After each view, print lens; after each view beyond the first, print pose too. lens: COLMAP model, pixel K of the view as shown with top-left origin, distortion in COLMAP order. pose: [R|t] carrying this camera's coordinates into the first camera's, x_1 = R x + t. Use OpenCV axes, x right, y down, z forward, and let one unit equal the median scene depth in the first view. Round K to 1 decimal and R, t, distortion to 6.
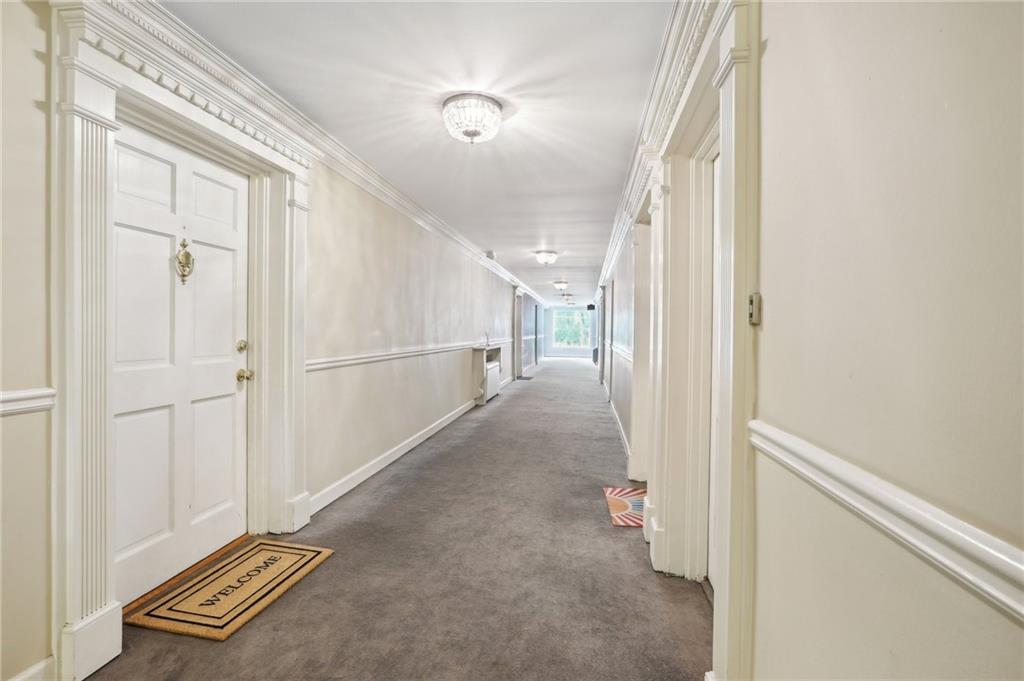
lens RADIAL K [[474.6, 0, 512.4], [0, 474.6, 334.9], [0, 0, 1]] dist [-0.021511, 0.006034]
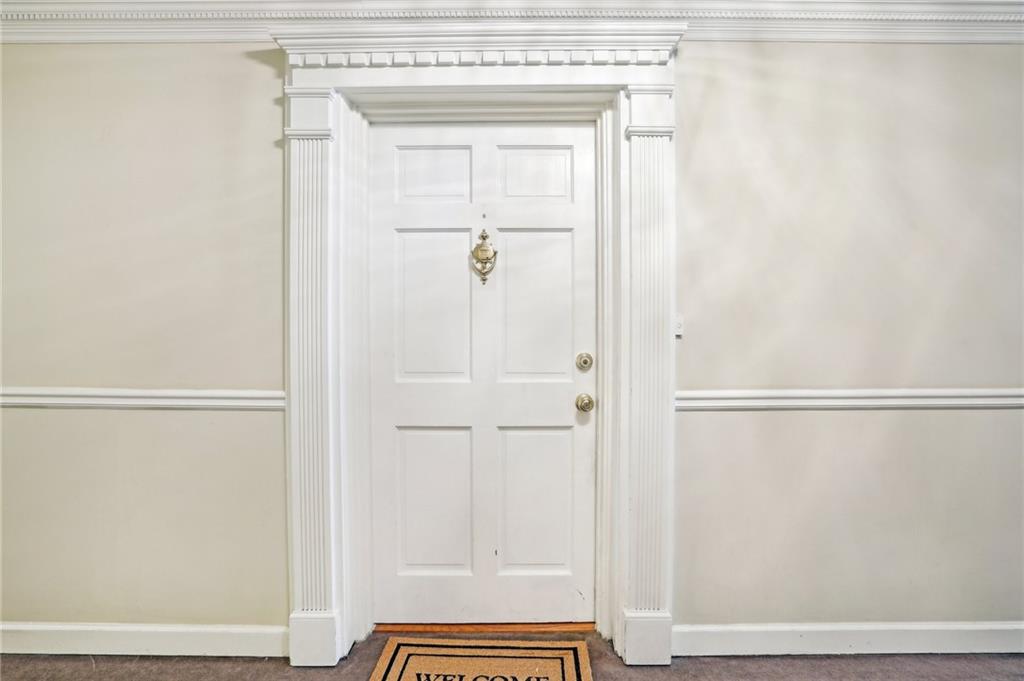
lens RADIAL K [[487.3, 0, 512.0], [0, 487.3, 342.8], [0, 0, 1]] dist [-0.041485, 0.001552]
pose [[0.154041, 0.006537, -0.988043, 0.158790], [-0.008744, 0.999948, 0.005252, -0.008871], [0.988026, 0.007830, 0.154090, 0.901418]]
